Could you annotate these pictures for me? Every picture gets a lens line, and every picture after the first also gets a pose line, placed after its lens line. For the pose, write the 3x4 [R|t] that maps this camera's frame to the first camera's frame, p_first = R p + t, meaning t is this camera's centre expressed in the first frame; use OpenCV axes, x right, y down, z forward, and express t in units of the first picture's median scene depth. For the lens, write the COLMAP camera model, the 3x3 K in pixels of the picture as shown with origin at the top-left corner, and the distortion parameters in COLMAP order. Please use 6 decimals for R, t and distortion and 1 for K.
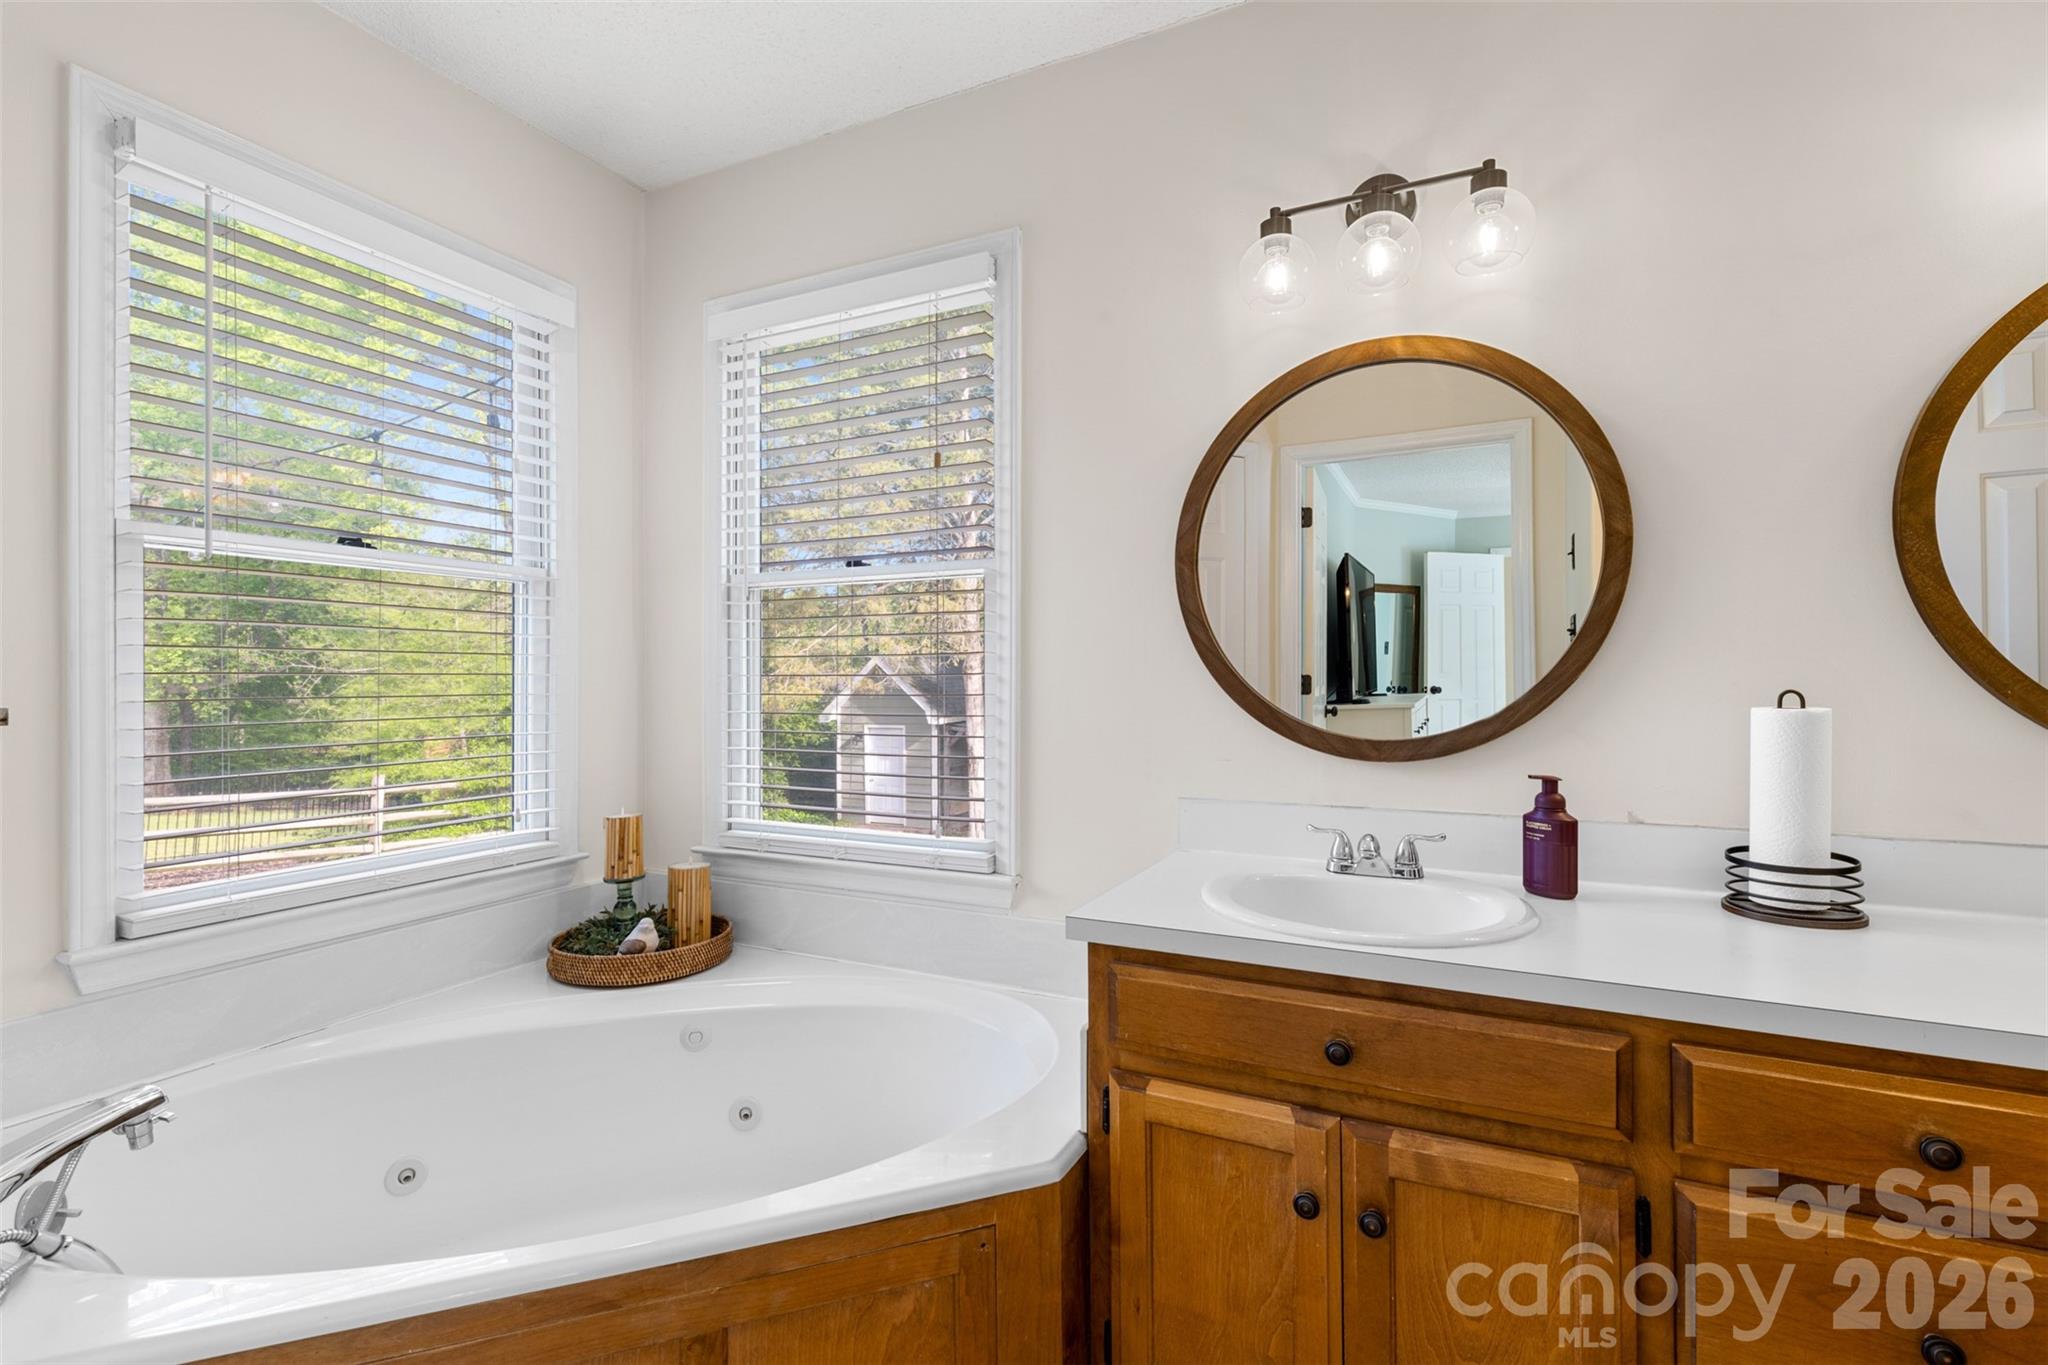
lens RADIAL K [[914.9, 0, 1041.4], [0, 914.9, 677.8], [0, 0, 1]] dist [0.001442, 0.000169]
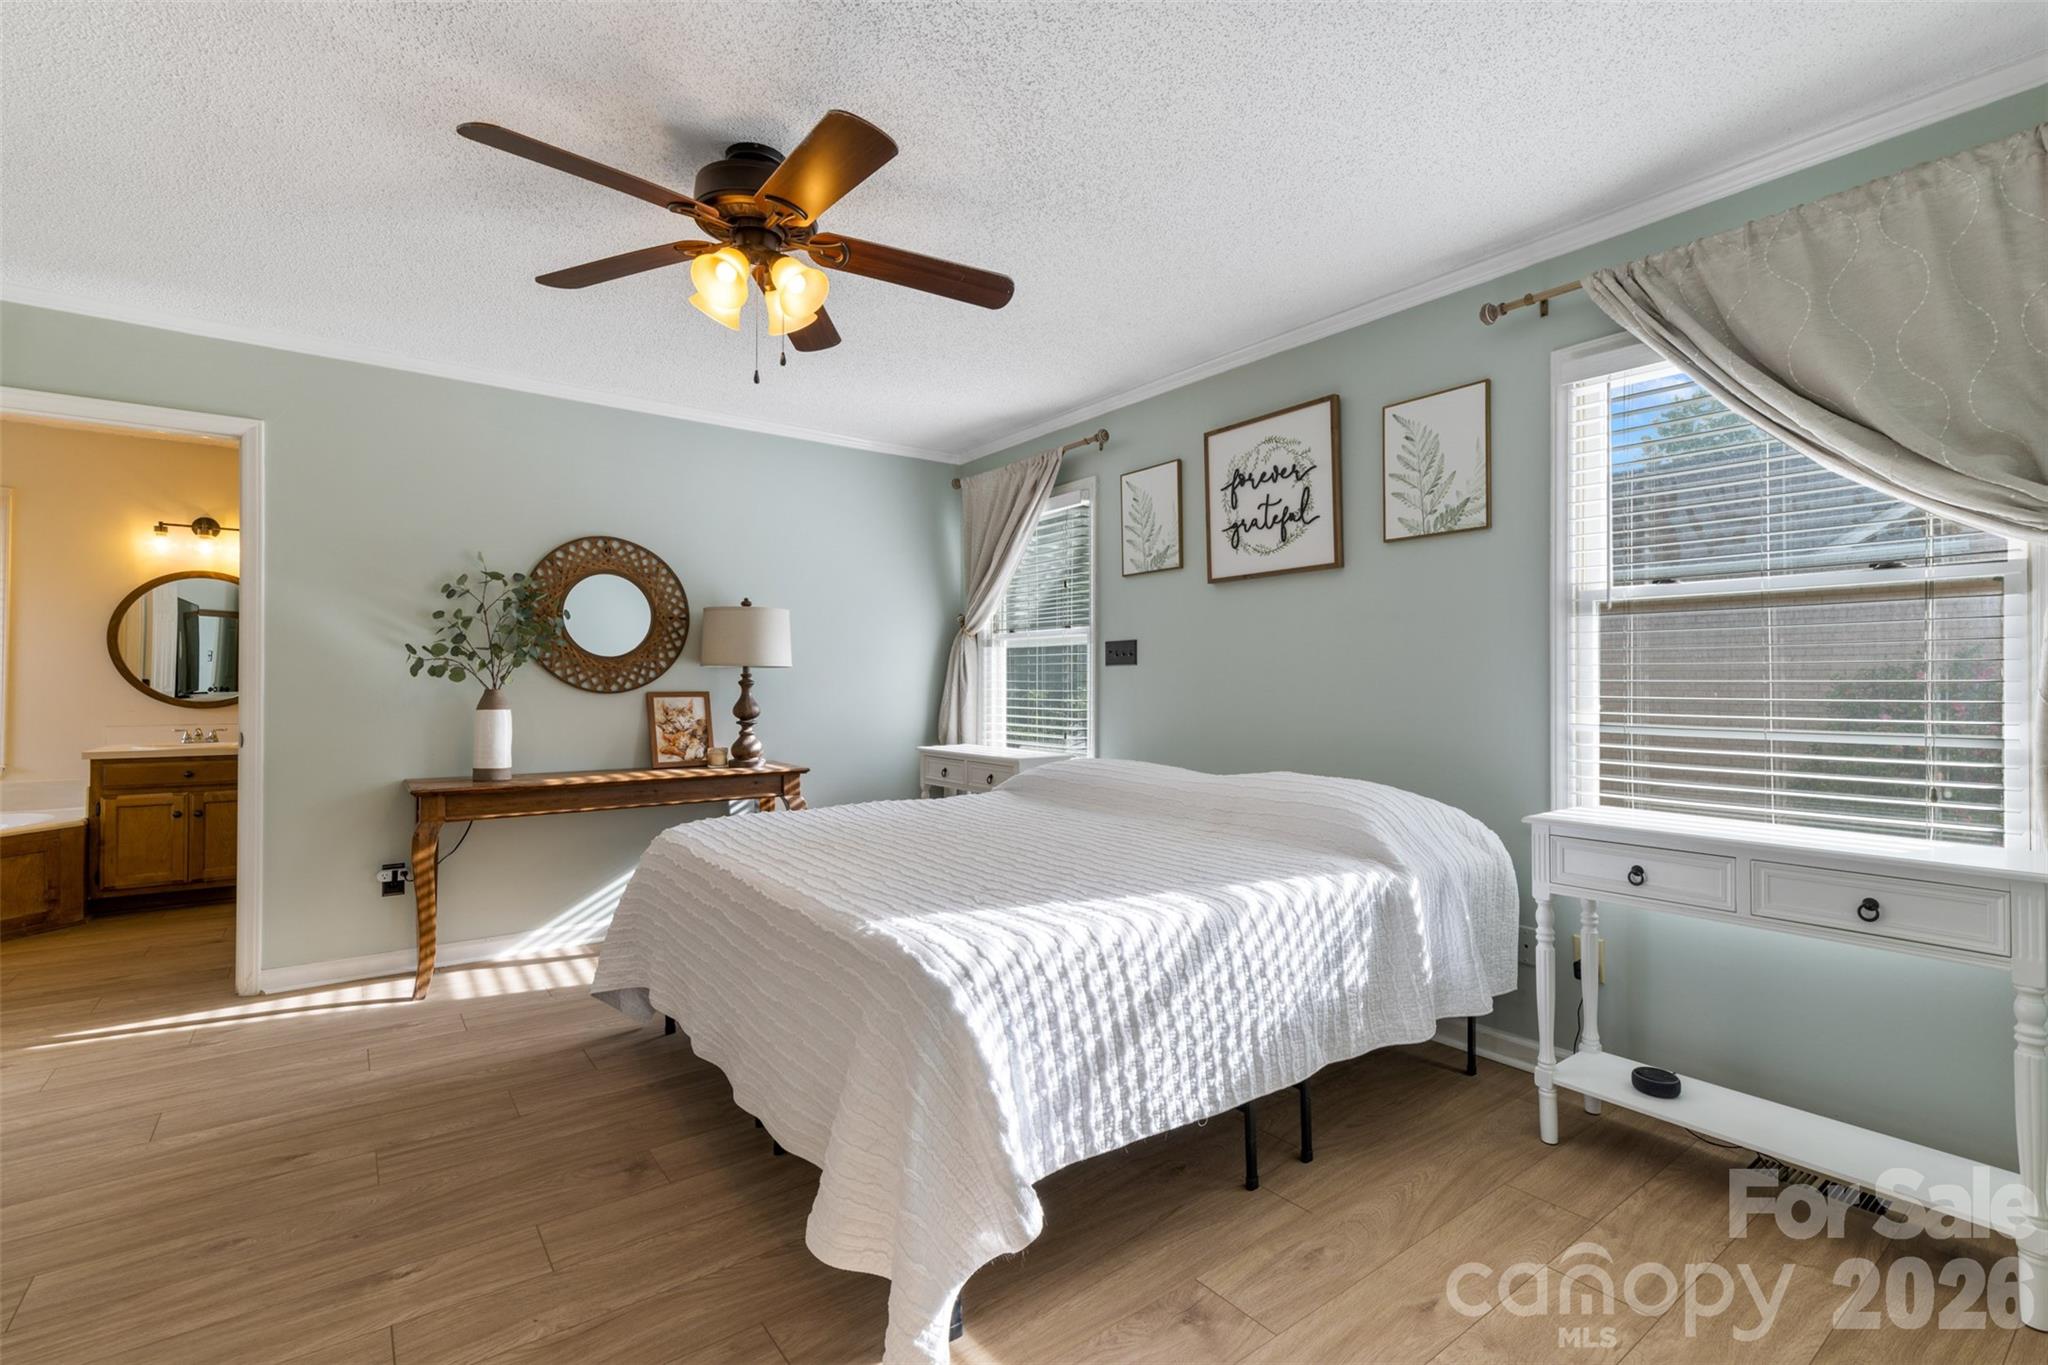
lens RADIAL K [[913.7, 0, 1043.0], [0, 913.7, 674.4], [0, 0, 1]] dist [0.001448, 0.000075]
pose [[0.454913, 0.012358, 0.890450, -1.337478], [-0.006837, 0.999923, -0.010385, -0.010631], [-0.890510, -0.001364, 0.454963, -3.592009]]
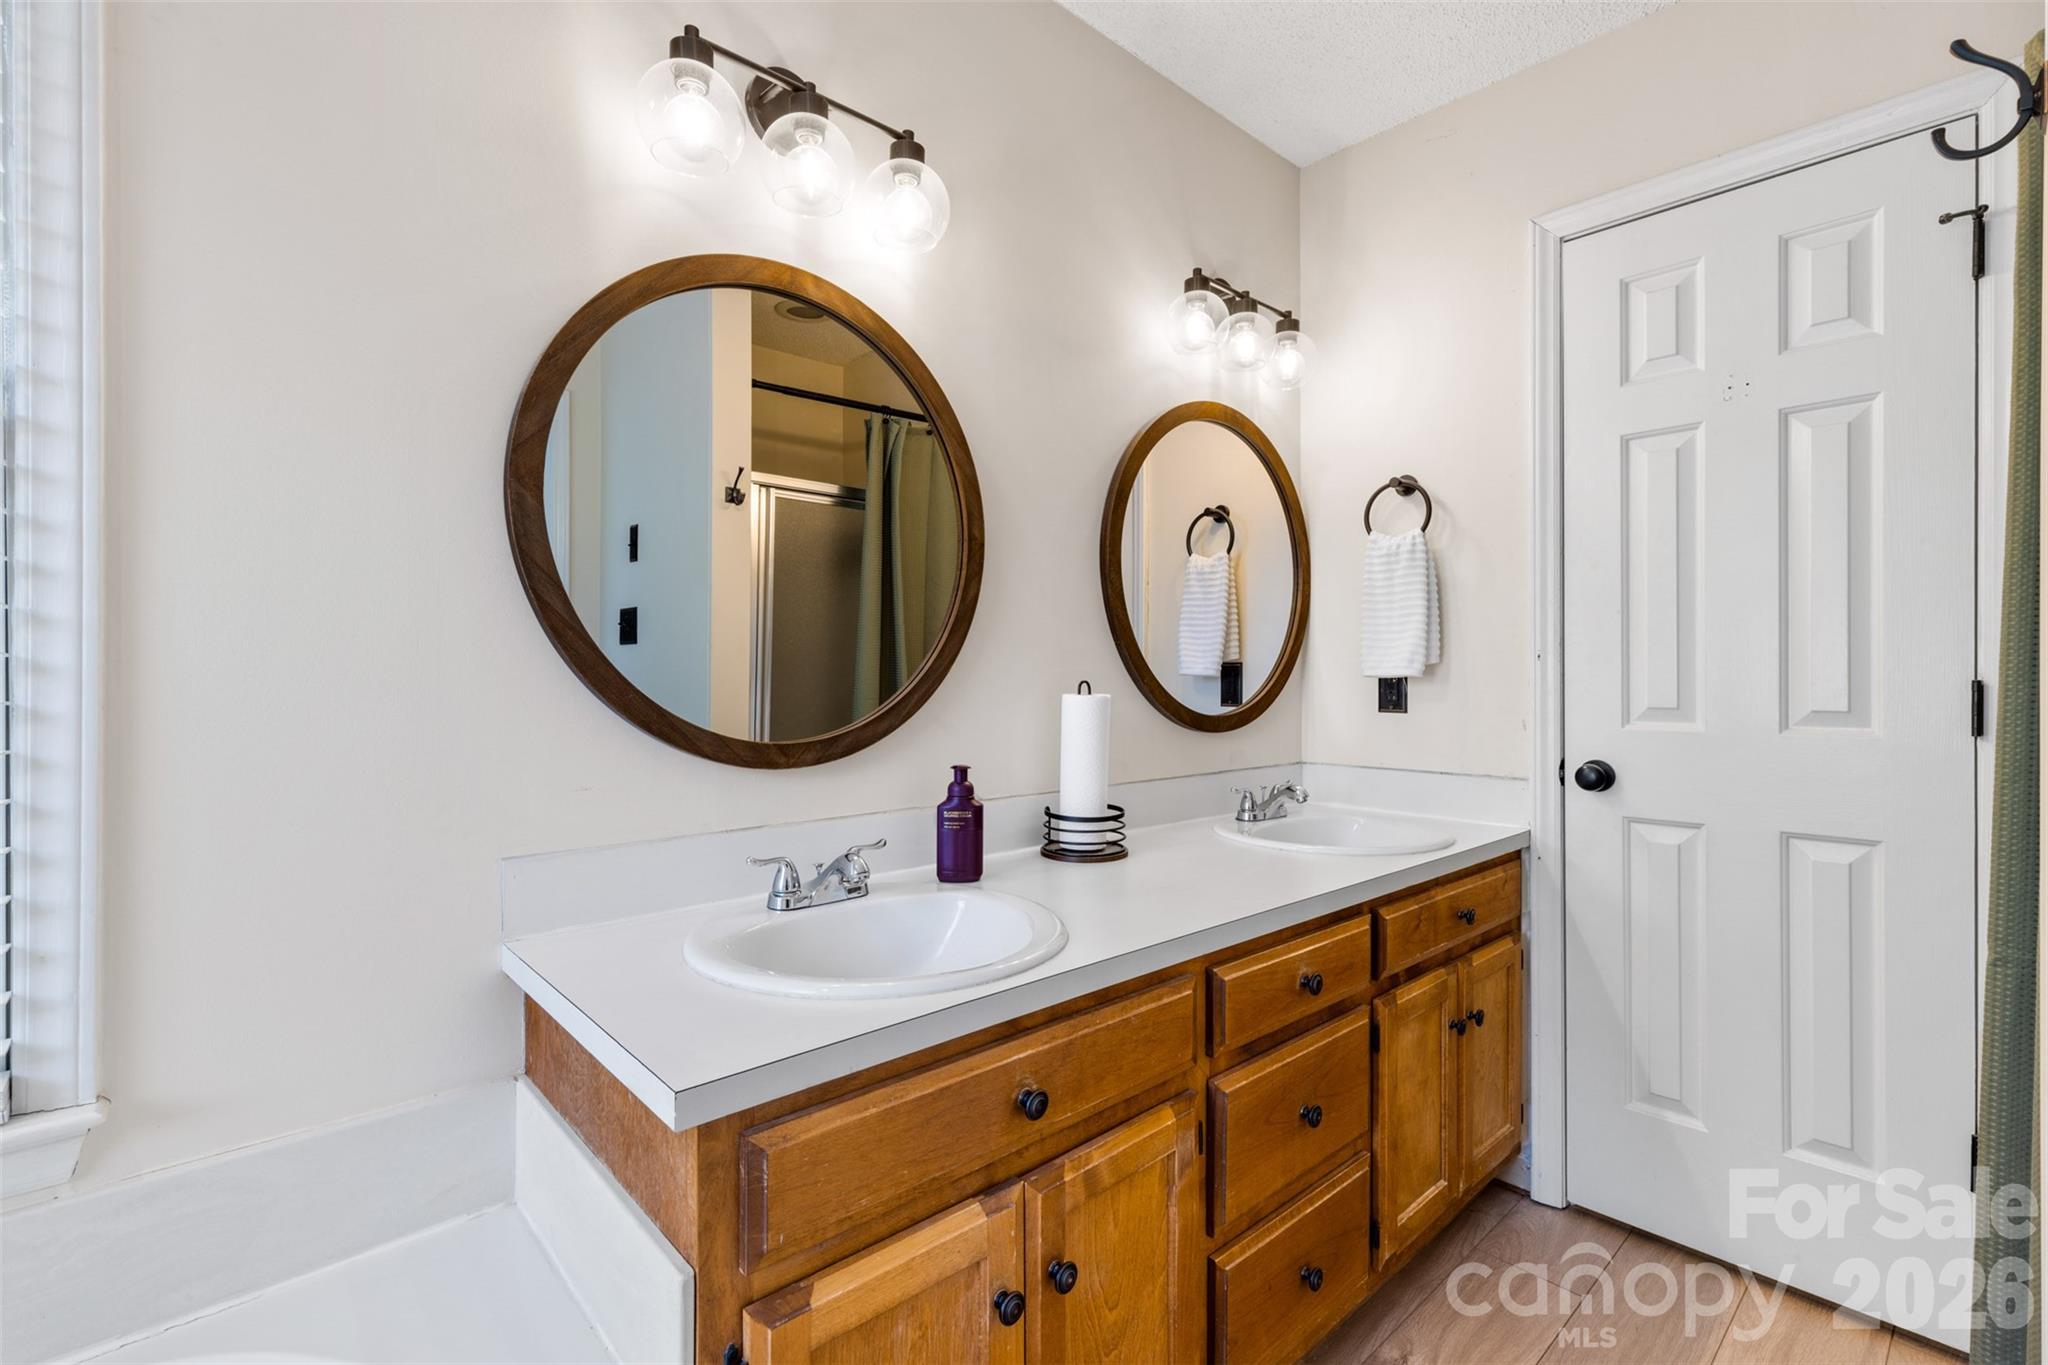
lens RADIAL K [[920.9, 0, 1031.0], [0, 920.9, 662.8], [0, 0, 1]] dist [0.004190, -0.000821]
pose [[0.371272, 0.008973, 0.928481, -0.422335], [-0.005651, 0.999957, -0.007404, -0.001142], [-0.928507, -0.002498, 0.371307, 0.587566]]
